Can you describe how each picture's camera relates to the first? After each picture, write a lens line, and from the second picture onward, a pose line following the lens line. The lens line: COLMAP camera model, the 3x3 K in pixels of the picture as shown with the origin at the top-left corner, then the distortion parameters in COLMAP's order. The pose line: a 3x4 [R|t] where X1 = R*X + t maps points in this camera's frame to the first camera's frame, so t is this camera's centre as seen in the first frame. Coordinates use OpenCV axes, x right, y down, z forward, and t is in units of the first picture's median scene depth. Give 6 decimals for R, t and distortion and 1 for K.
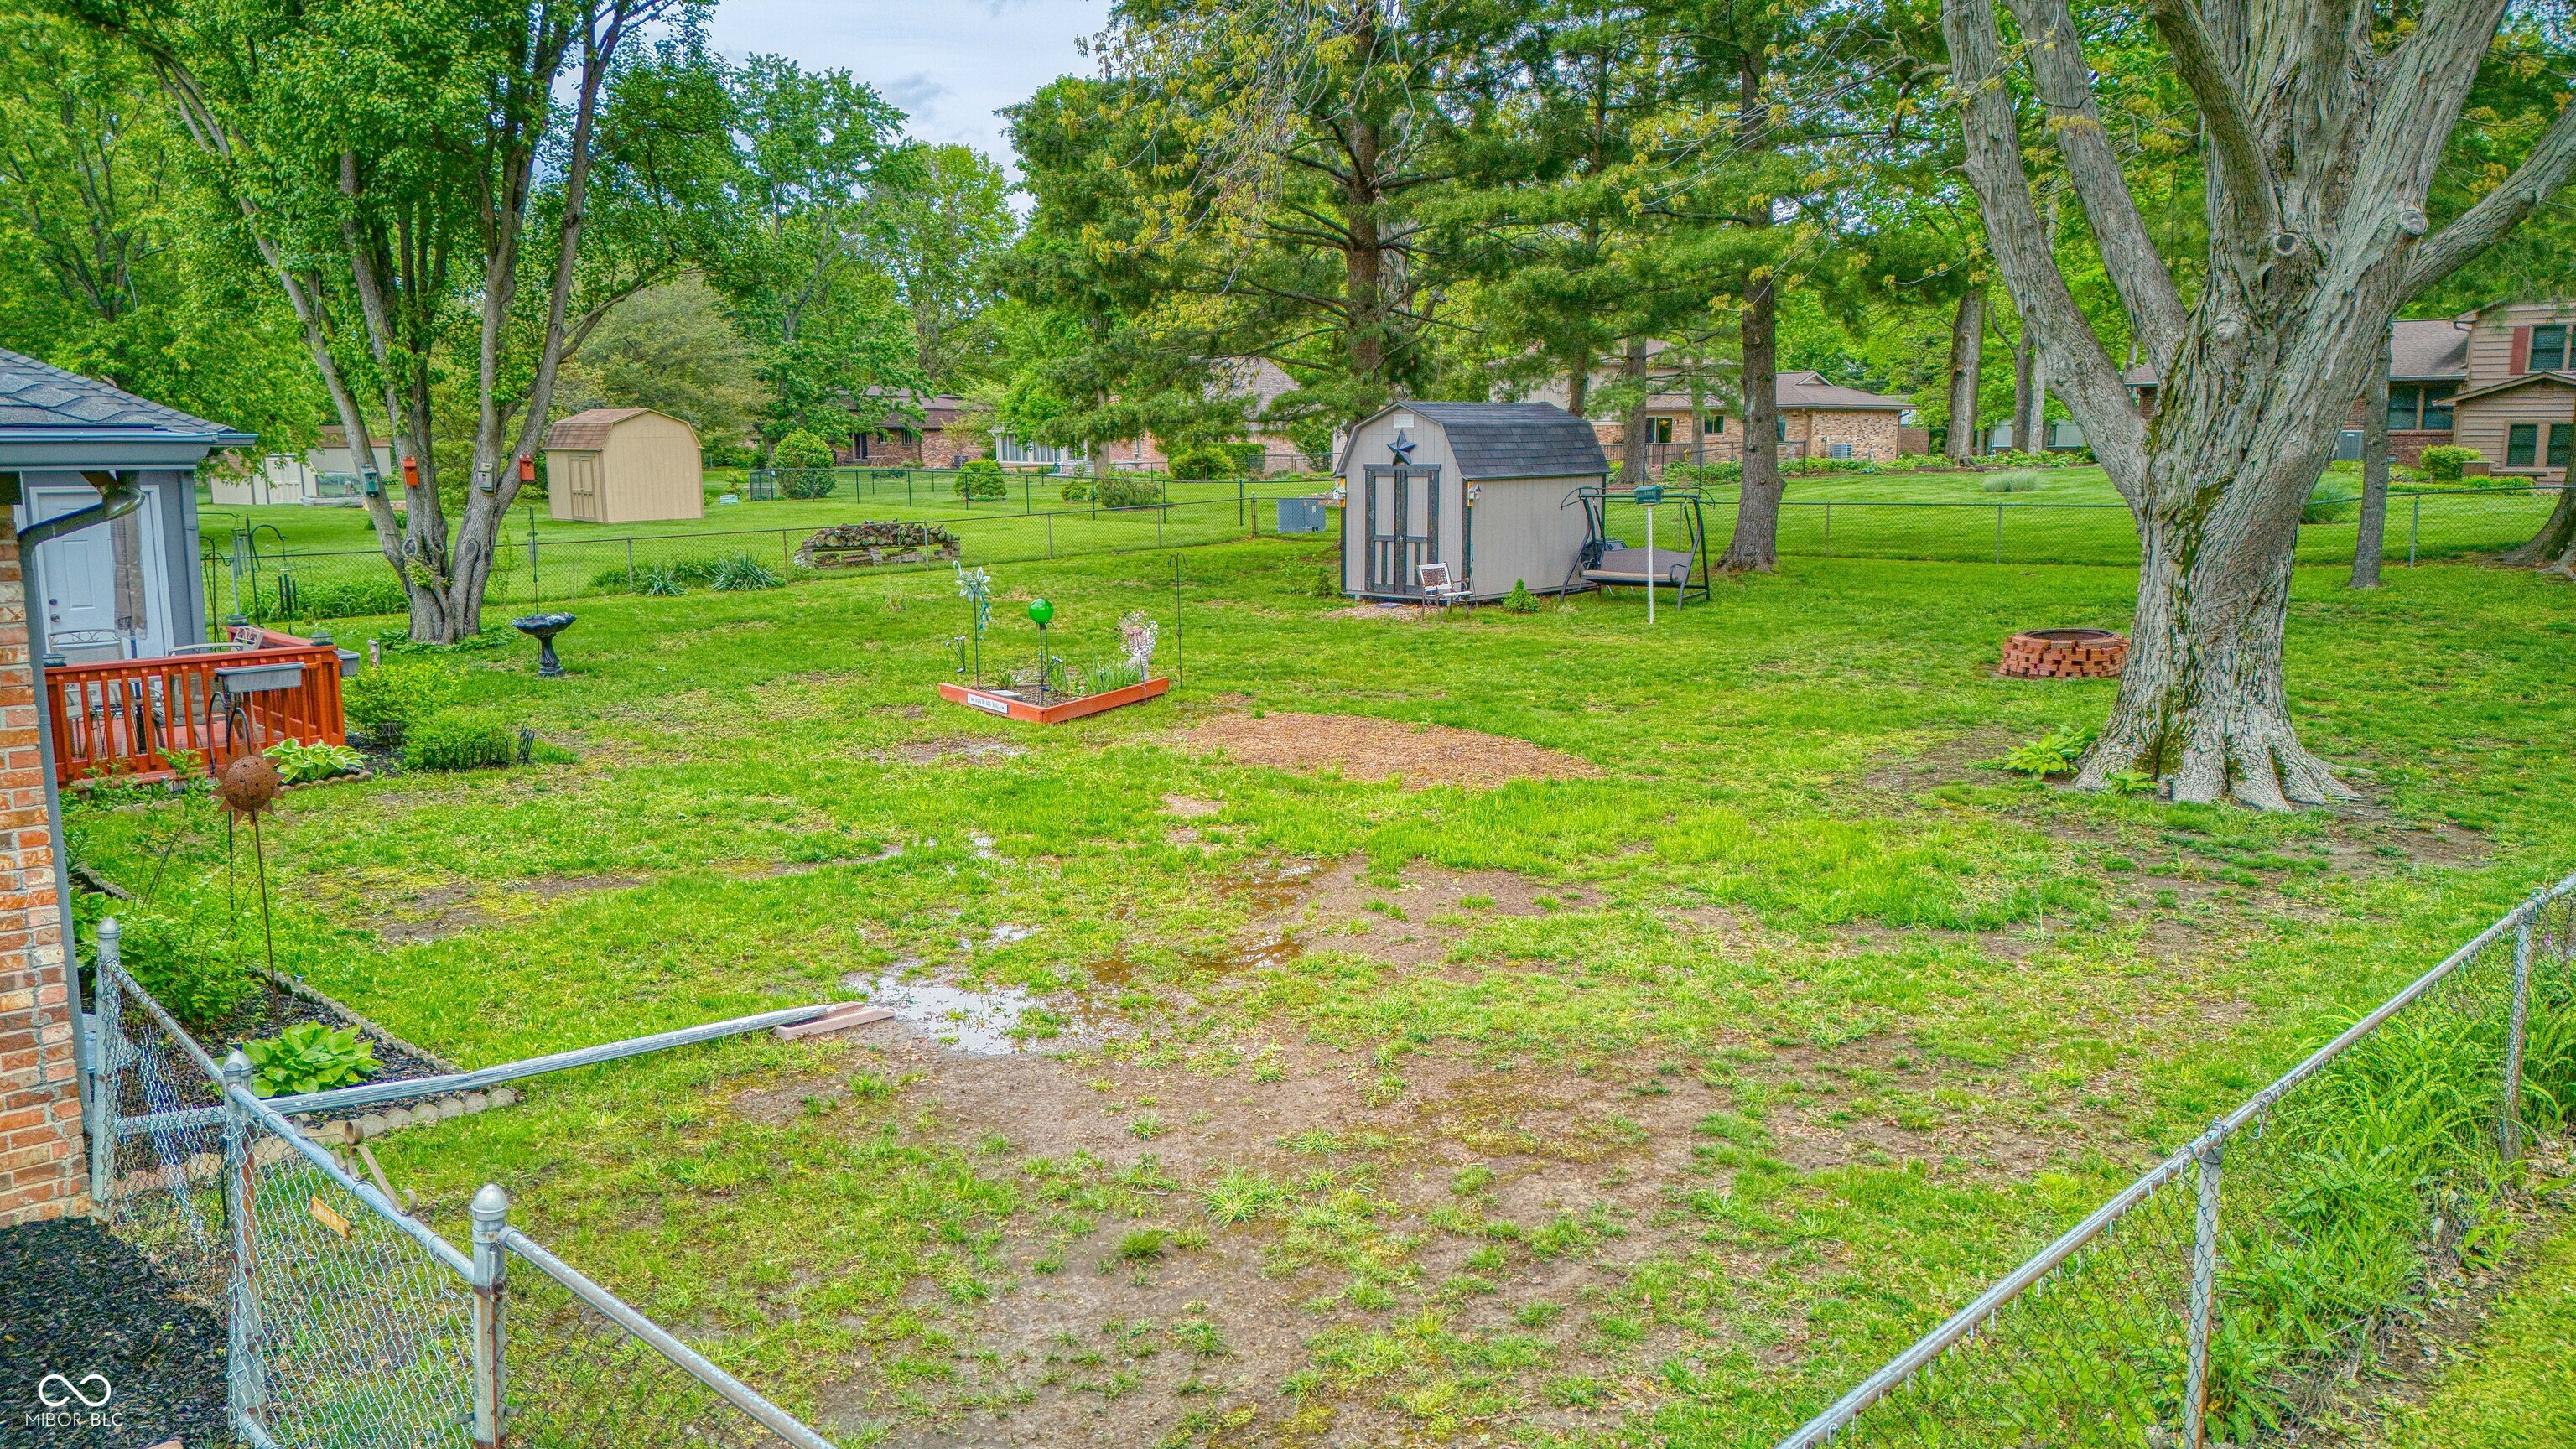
lens RADIAL K [[1862.8, 0, 1288.1], [0, 1862.8, 720.4], [0, 0, 1]] dist [0.080975, -0.091371]
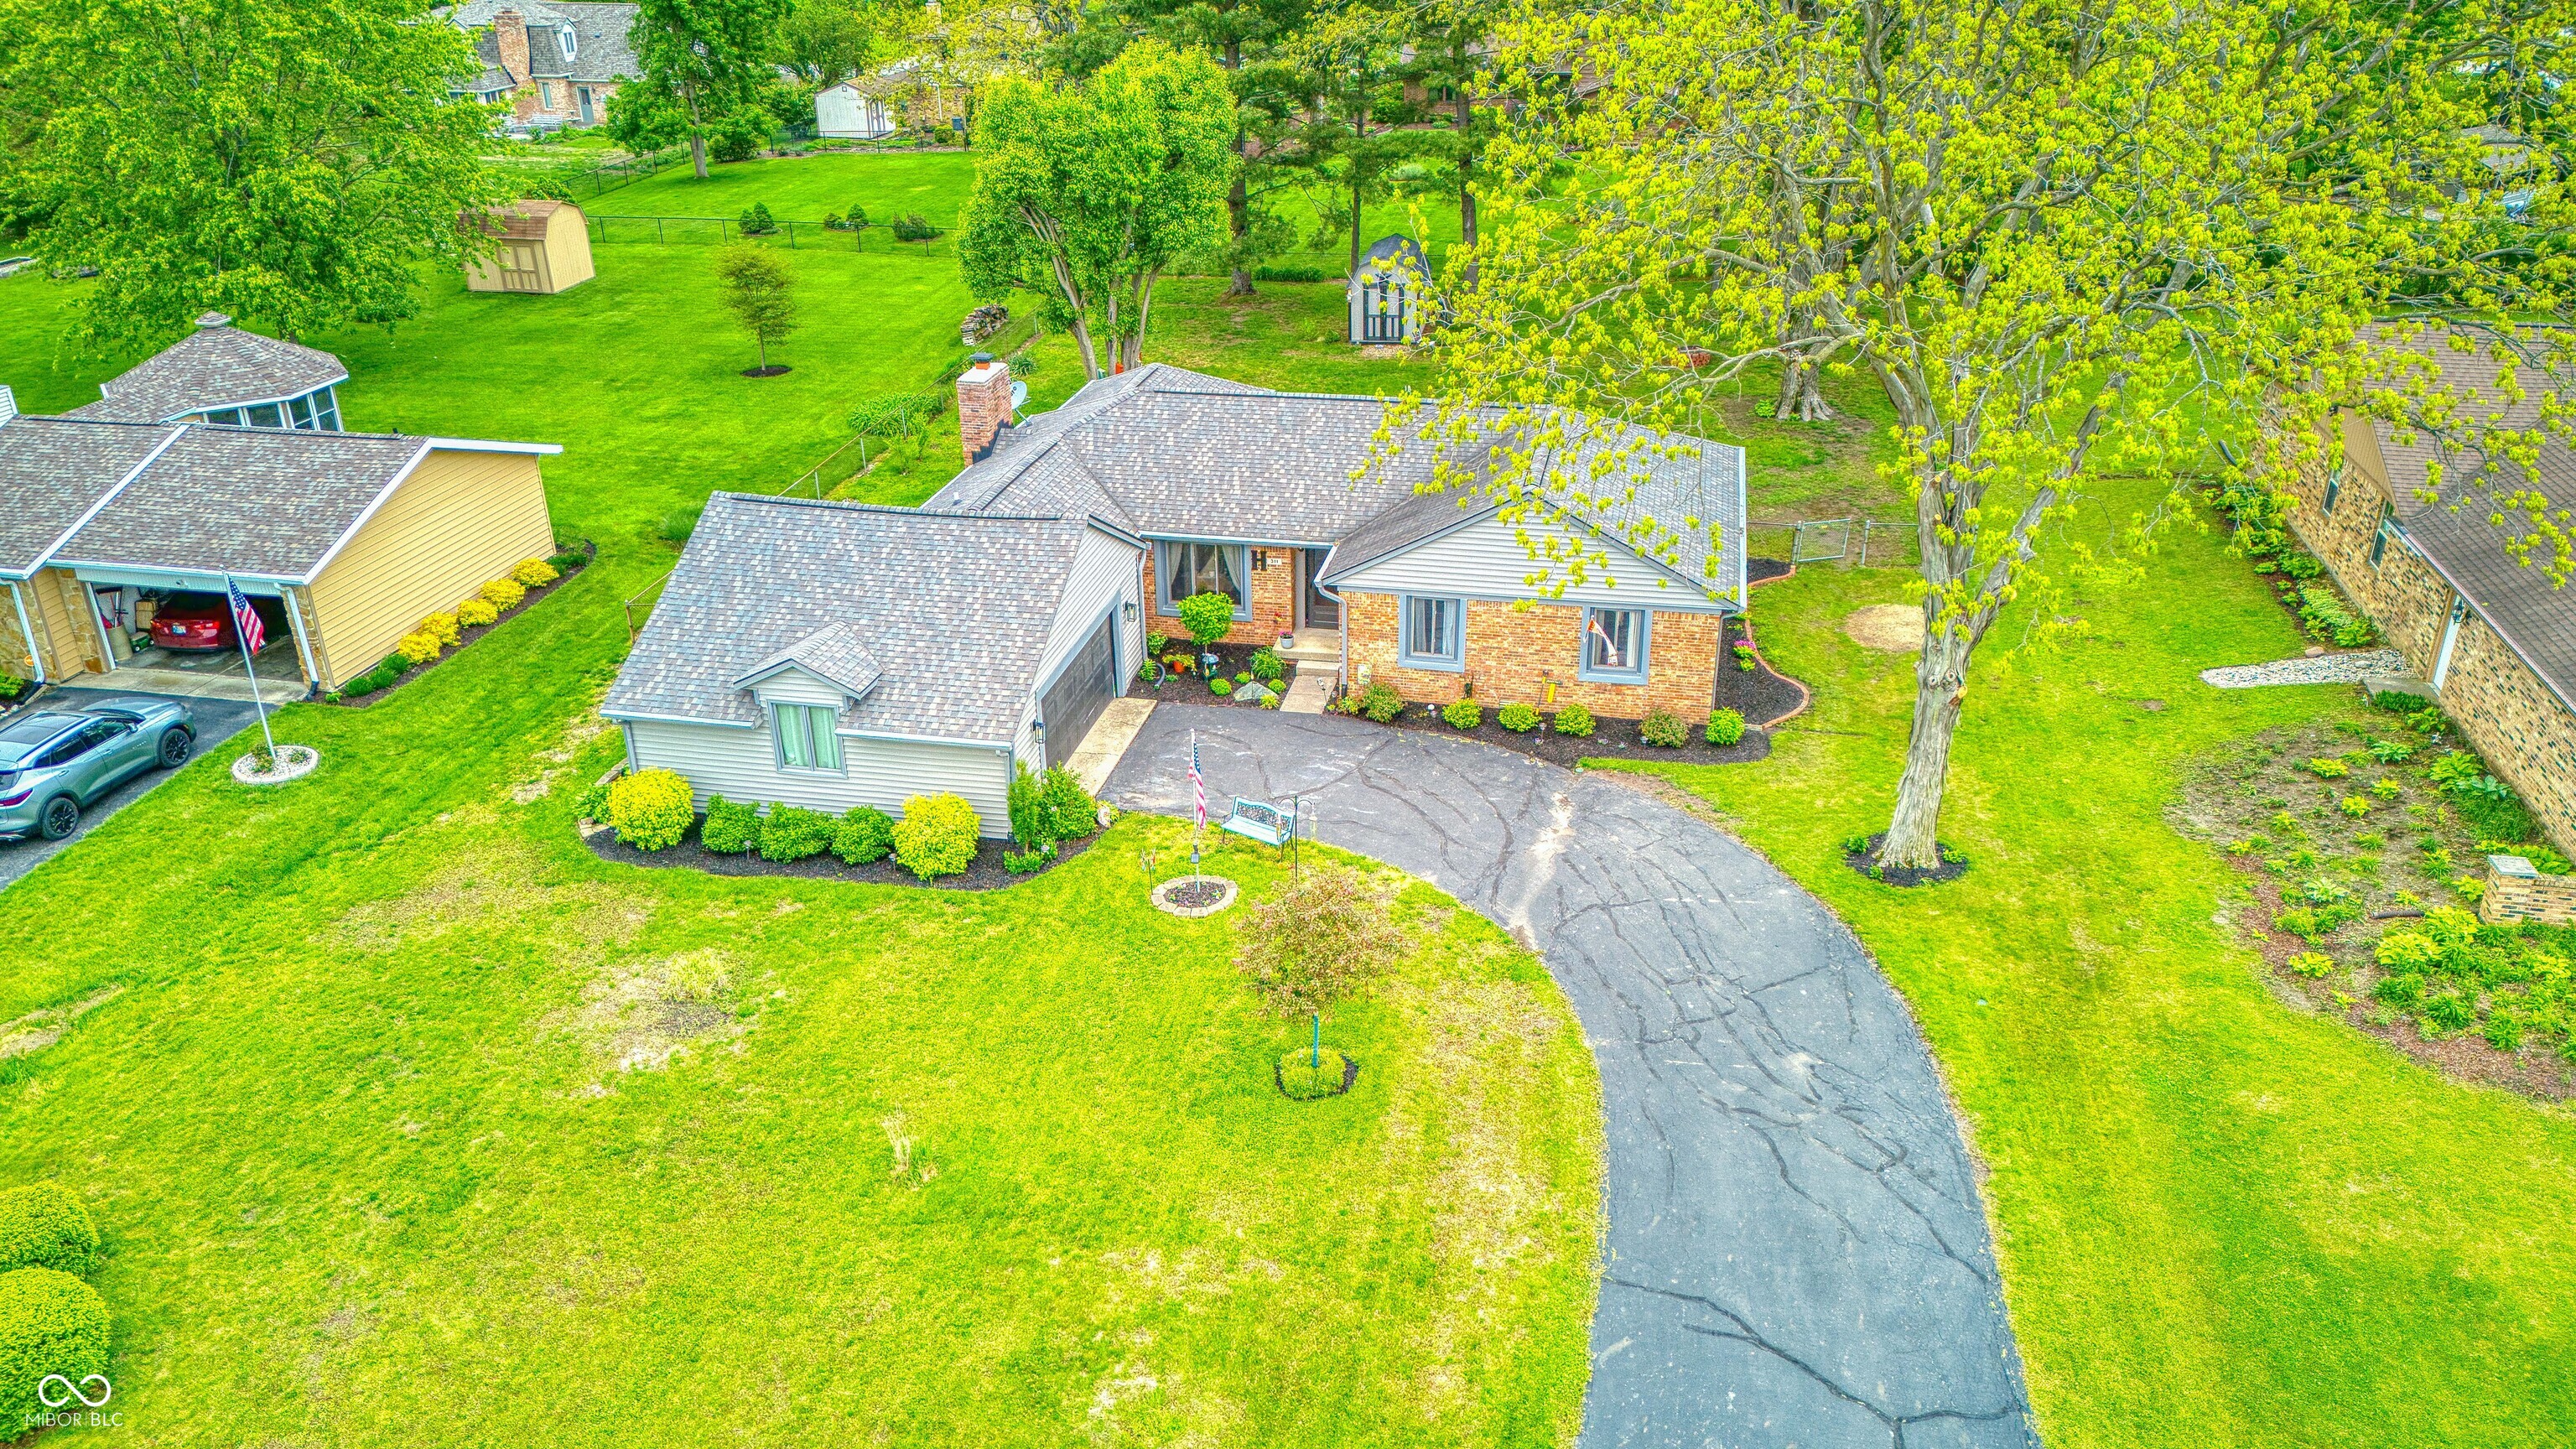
lens RADIAL K [[1830.0, 0, 1292.4], [0, 1830.0, 725.8], [0, 0, 1]] dist [0.099484, -0.107887]
pose [[0.842175, -0.240495, 0.482602, -1.736528], [0.094443, 0.946980, 0.307098, -0.454110], [-0.530870, -0.213052, 0.820235, -1.249627]]
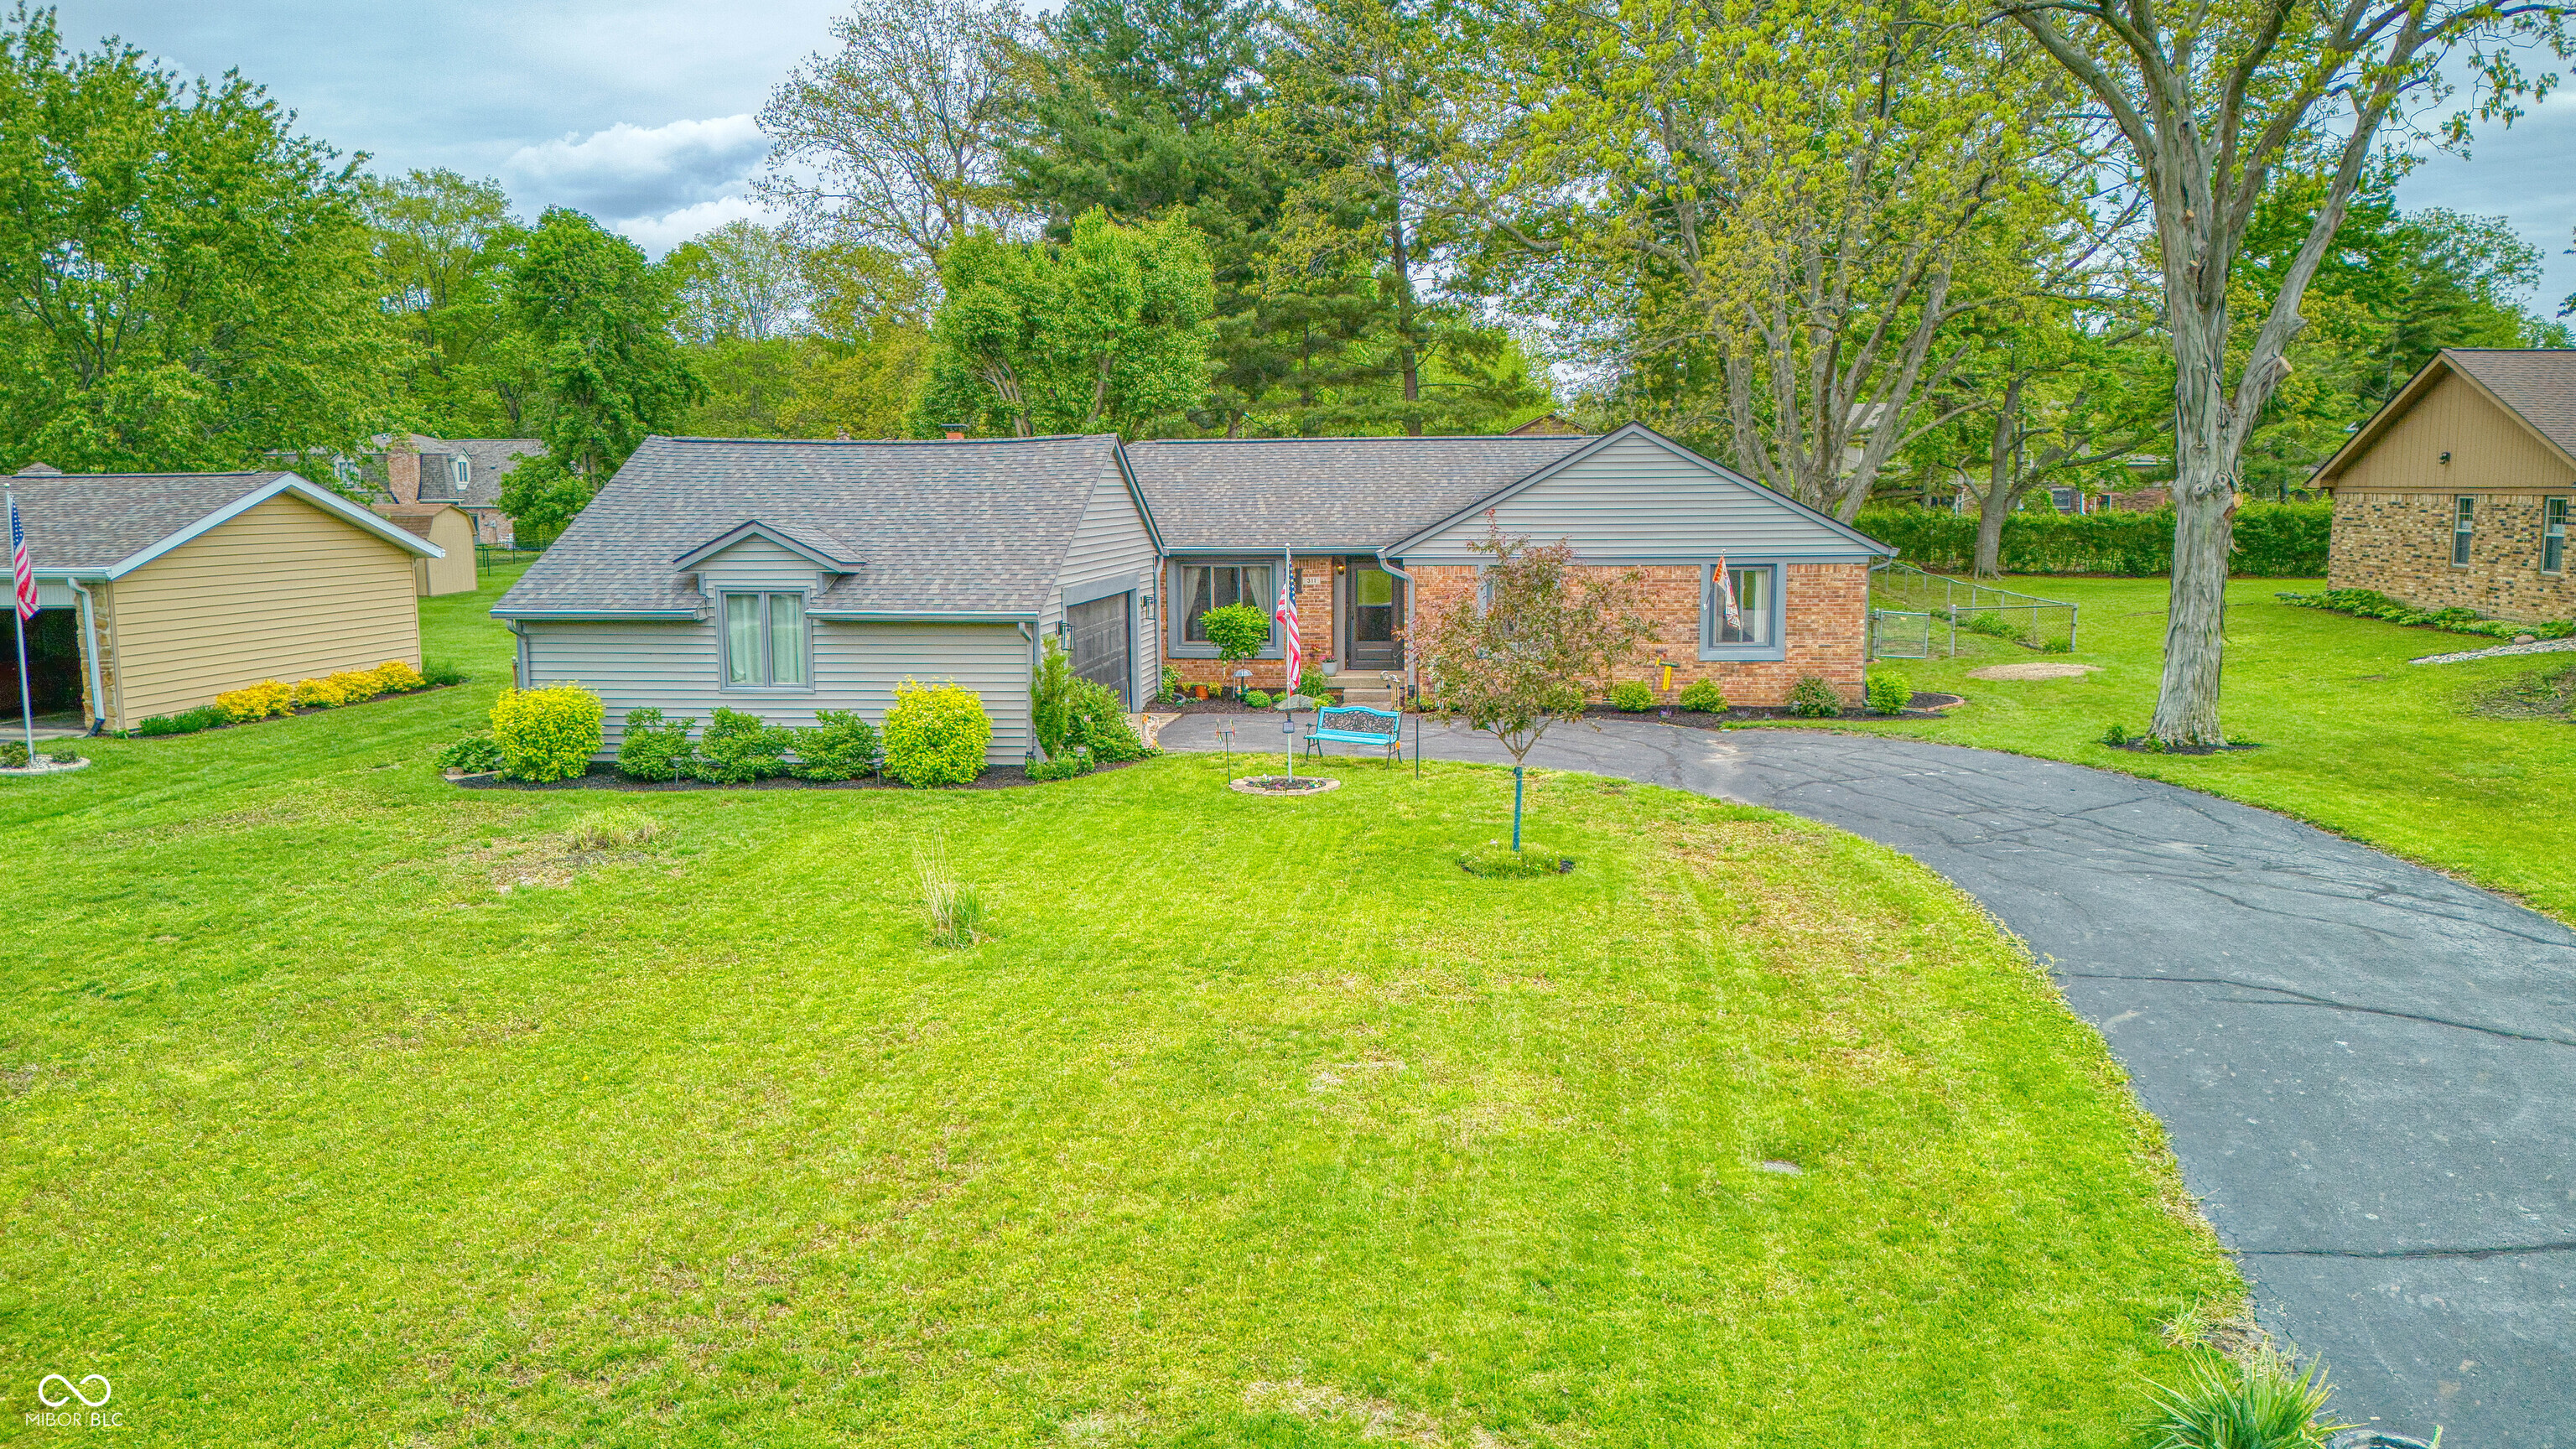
lens RADIAL K [[1849.1, 0, 1290.3], [0, 1849.1, 720.6], [0, 0, 1]] dist [0.089709, -0.097155]
pose [[0.798265, -0.083894, 0.596435, -1.788012], [0.100794, 0.994895, 0.005040, 0.083578], [-0.593813, 0.056094, 0.802646, -0.926598]]
